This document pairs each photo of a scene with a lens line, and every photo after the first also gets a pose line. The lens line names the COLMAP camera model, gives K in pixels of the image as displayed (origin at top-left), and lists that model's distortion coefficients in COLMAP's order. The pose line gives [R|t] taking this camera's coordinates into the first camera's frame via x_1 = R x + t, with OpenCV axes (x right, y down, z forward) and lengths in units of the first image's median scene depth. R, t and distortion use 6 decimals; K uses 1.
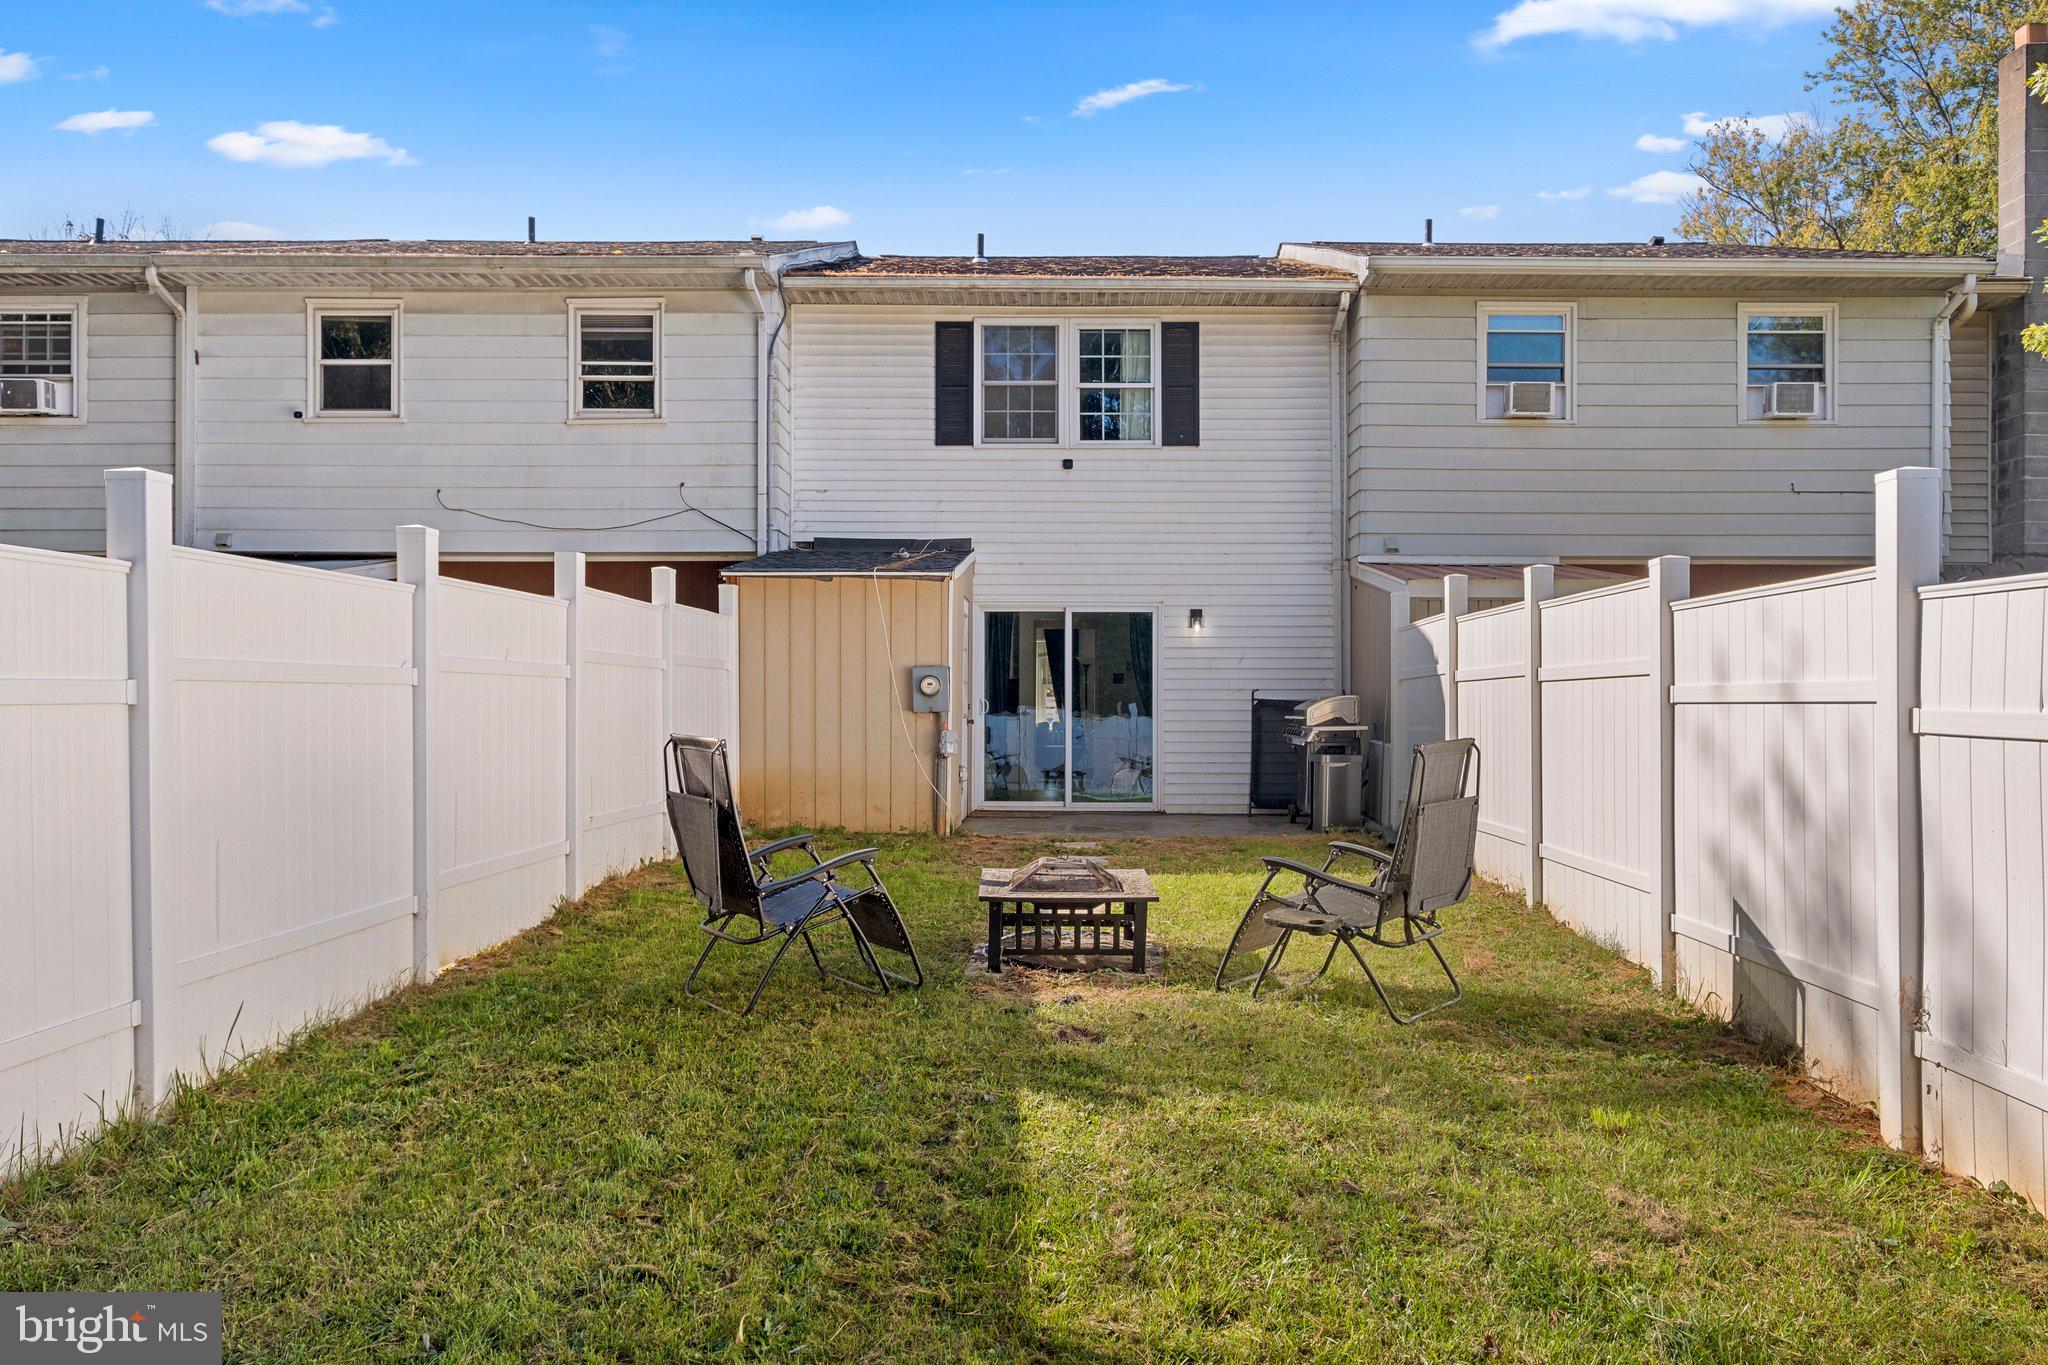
lens RADIAL K [[1552.2, 0, 1026.3], [0, 1552.2, 702.5], [0, 0, 1]] dist [-0.005573, 0.002371]
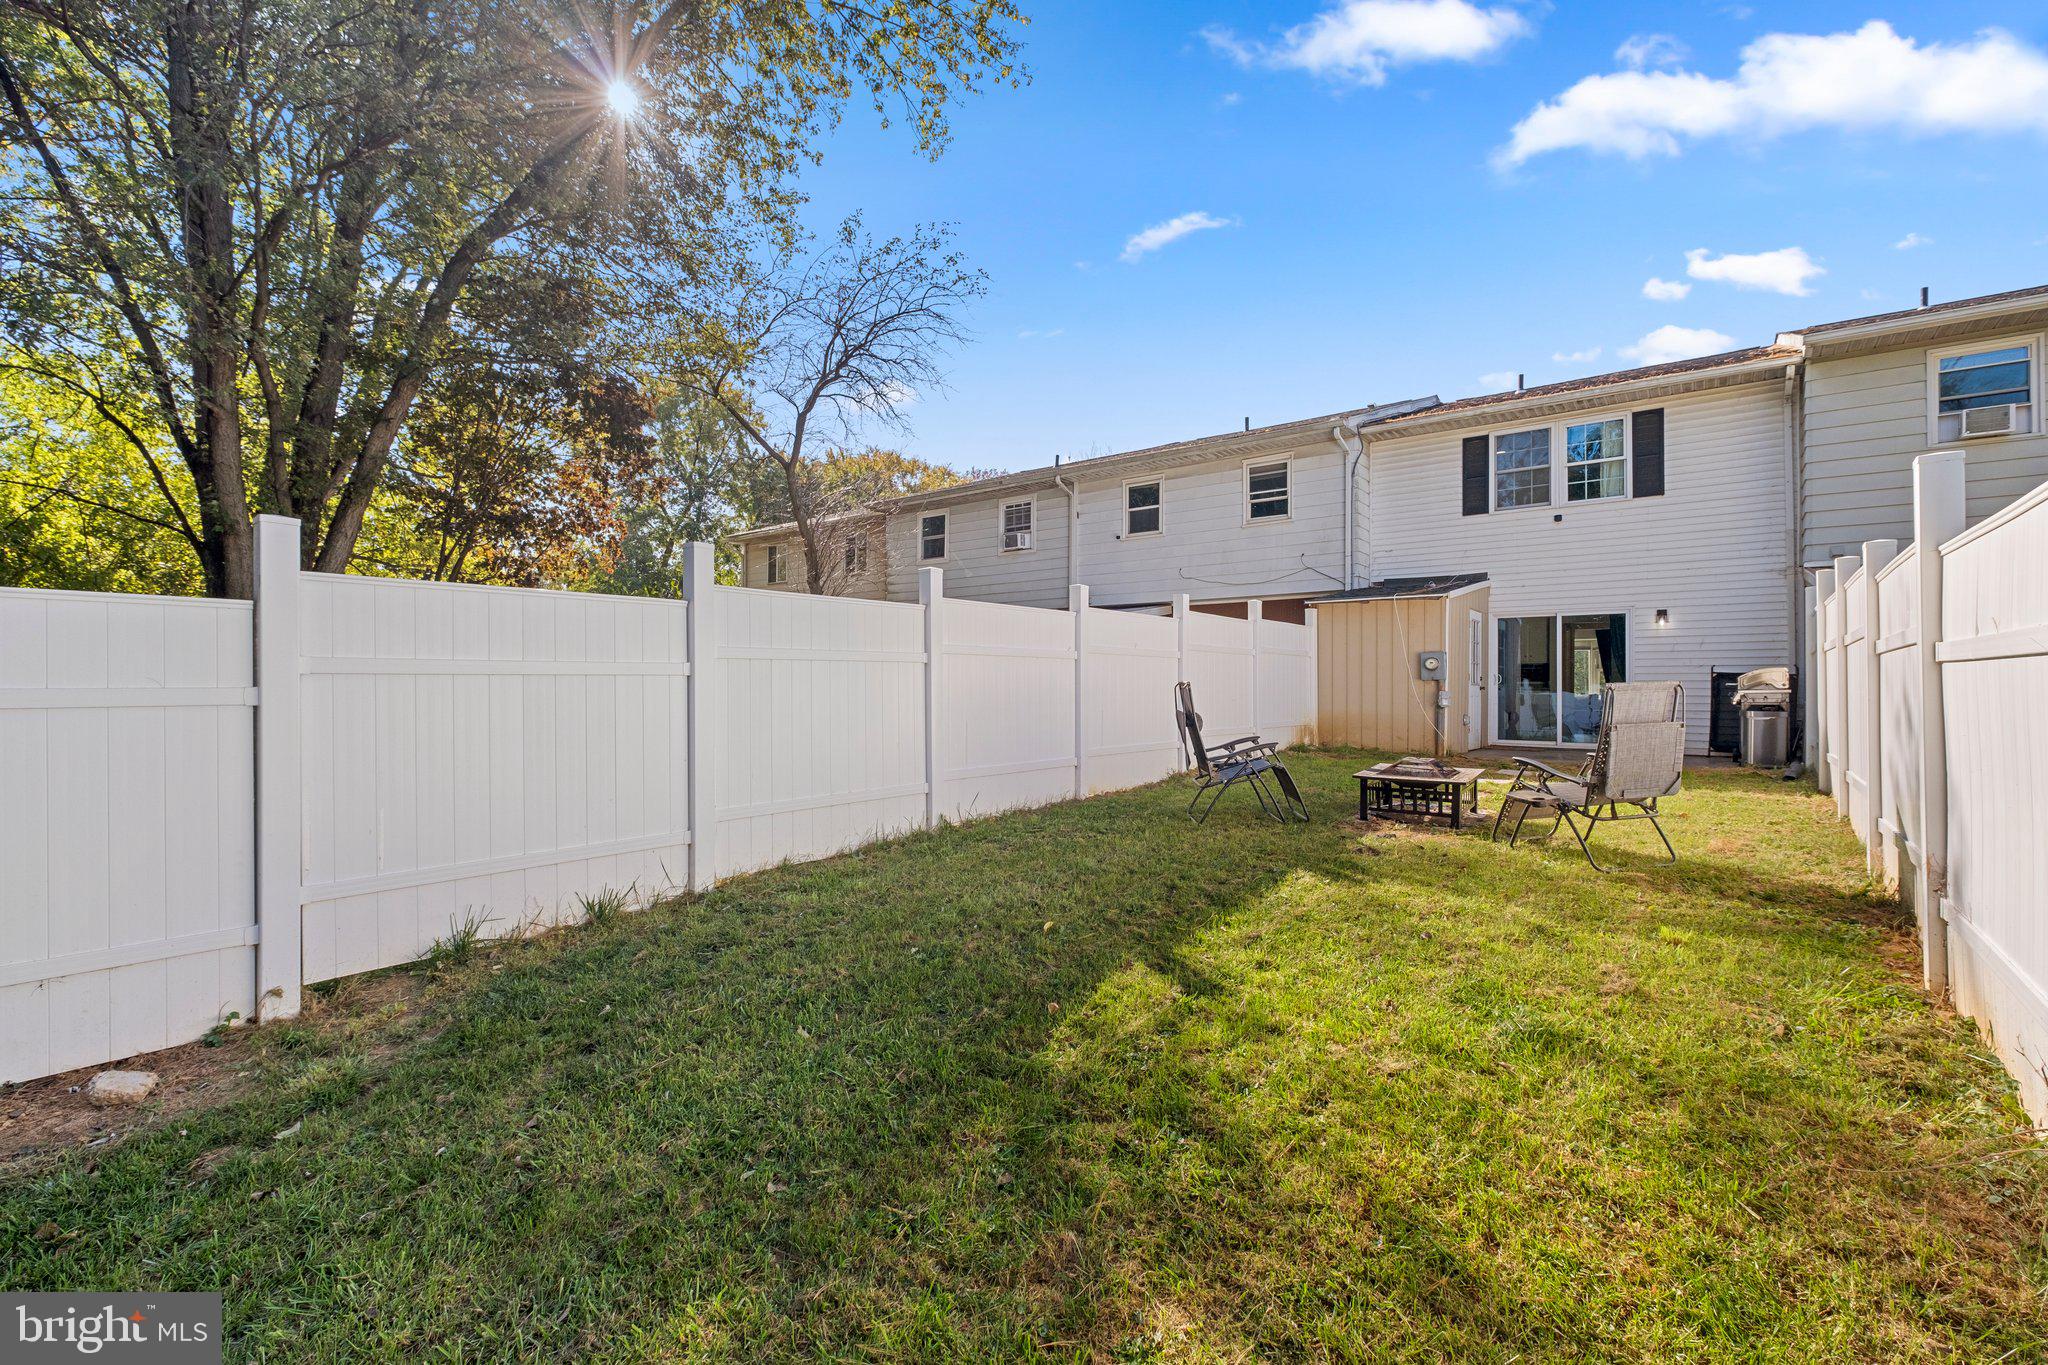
lens RADIAL K [[903.8, 0, 1021.1], [0, 903.8, 688.4], [0, 0, 1]] dist [0.008996, -0.008121]
pose [[0.788347, 0.000956, -0.615230, 0.161569], [-0.003664, 0.999988, -0.003141, 0.017224], [0.615220, 0.004730, 0.788342, -0.015969]]
